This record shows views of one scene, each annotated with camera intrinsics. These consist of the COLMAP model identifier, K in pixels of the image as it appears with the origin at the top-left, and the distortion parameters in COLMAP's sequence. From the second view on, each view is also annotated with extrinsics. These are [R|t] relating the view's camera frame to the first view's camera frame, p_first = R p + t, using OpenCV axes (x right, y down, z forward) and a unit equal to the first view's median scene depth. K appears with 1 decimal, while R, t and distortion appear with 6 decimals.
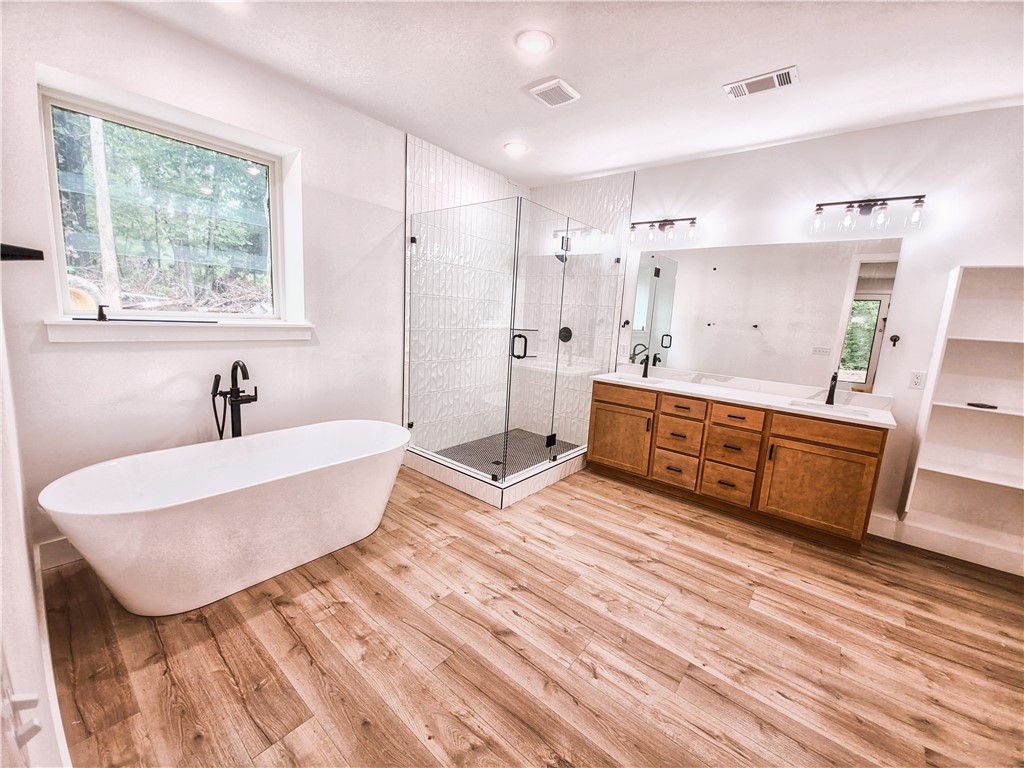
lens RADIAL K [[406.4, 0, 510.6], [0, 406.4, 378.9], [0, 0, 1]] dist [0.010176, -0.006770]
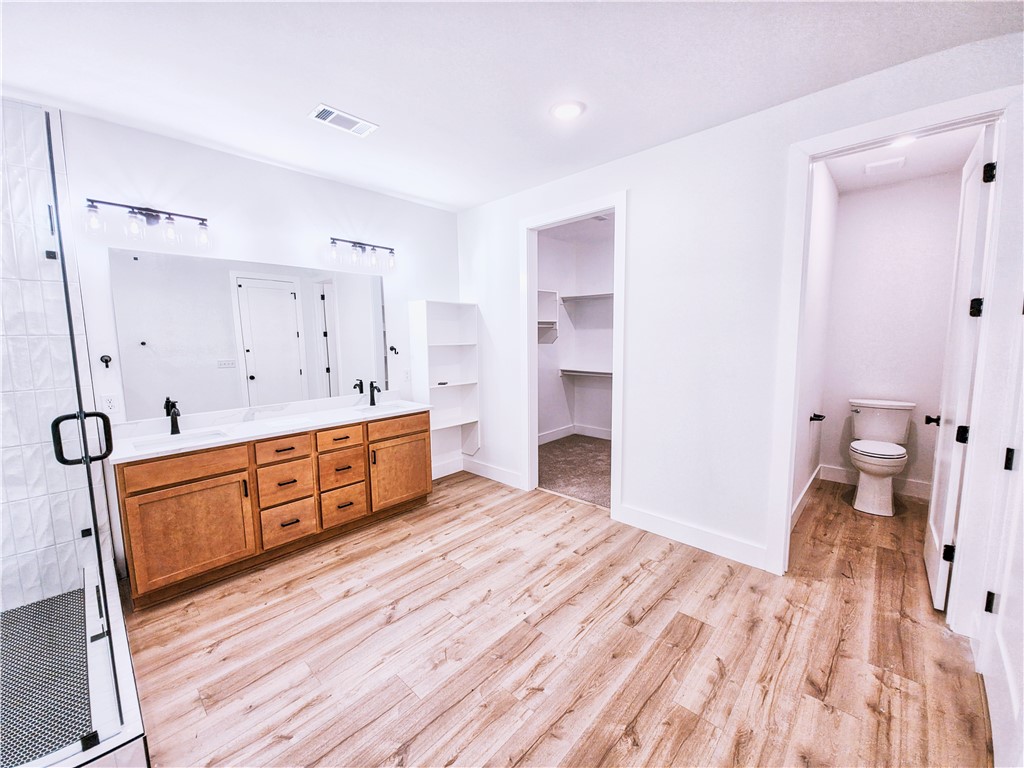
lens RADIAL K [[406.4, 0, 510.6], [0, 406.4, 378.9], [0, 0, 1]] dist [0.010176, -0.006770]
pose [[0.059894, -0.162926, 0.984819, -0.461438], [0.175557, 0.972931, 0.150282, -0.150341], [-0.982646, 0.163891, 0.086875, 0.553958]]
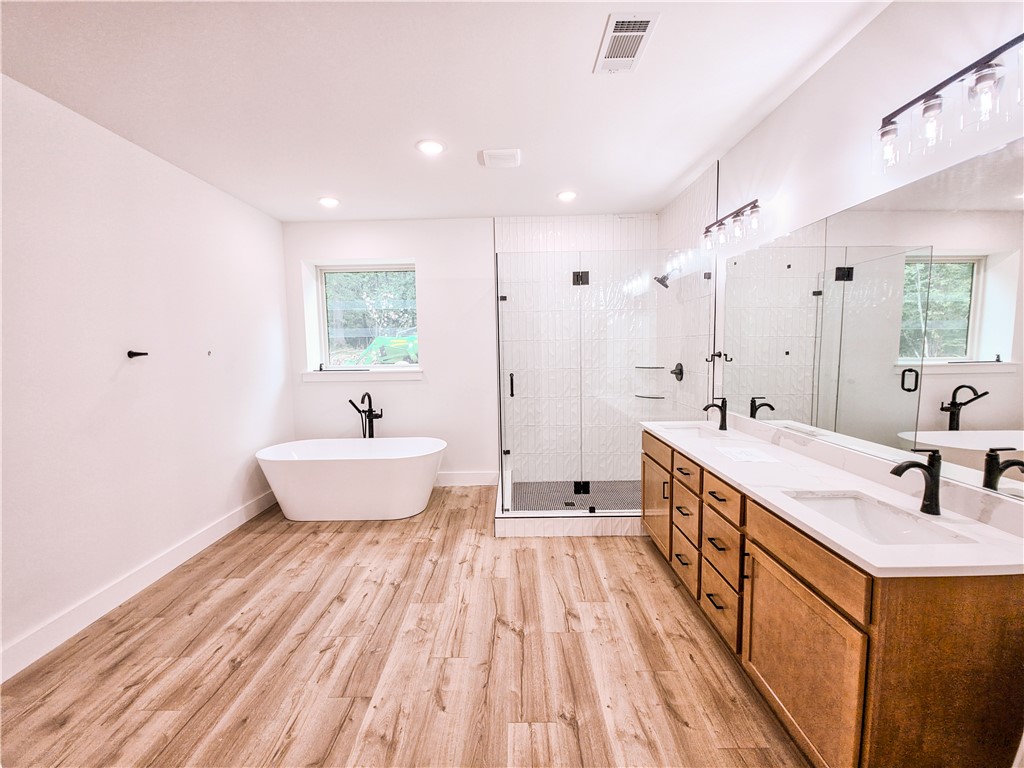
lens RADIAL K [[406.4, 0, 510.6], [0, 406.4, 378.9], [0, 0, 1]] dist [0.010176, -0.006770]
pose [[0.630336, -0.007378, -0.776287, 0.989678], [-0.069729, 0.995375, -0.066080, -0.029360], [0.773184, 0.095782, 0.626906, 0.383277]]
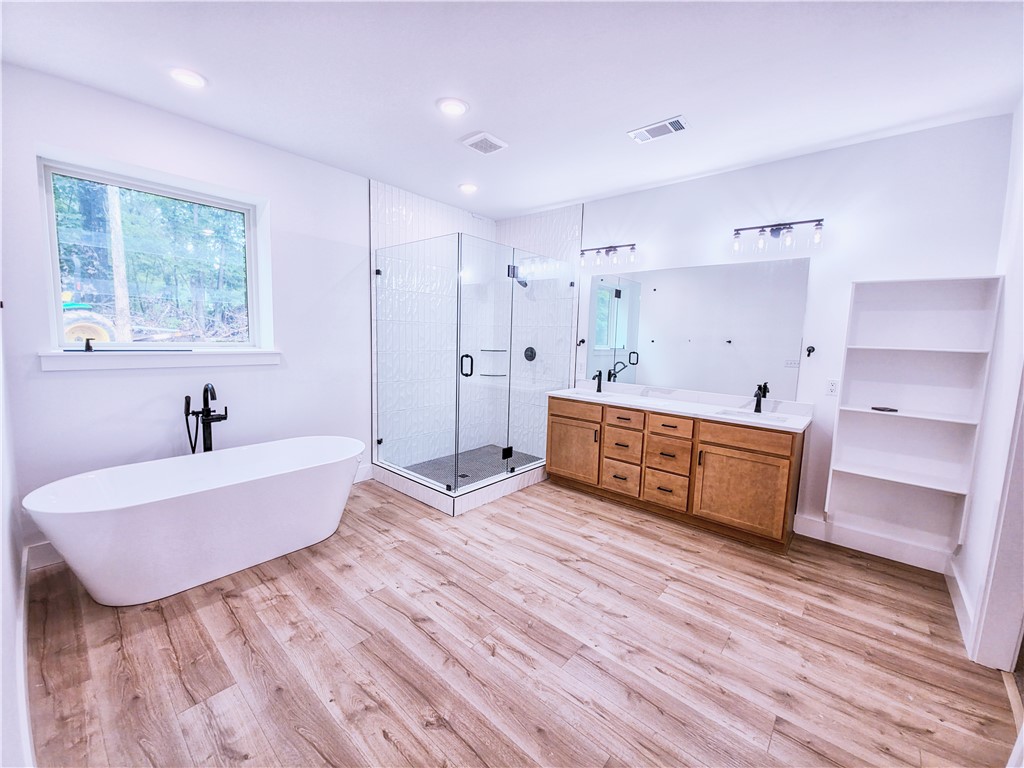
lens RADIAL K [[406.4, 0, 510.6], [0, 406.4, 378.9], [0, 0, 1]] dist [0.010176, -0.006770]
pose [[0.999285, -0.023981, -0.029215, 0.199430], [0.022382, 0.998296, -0.053883, 0.021203], [0.030458, 0.053191, 0.998120, -0.104386]]
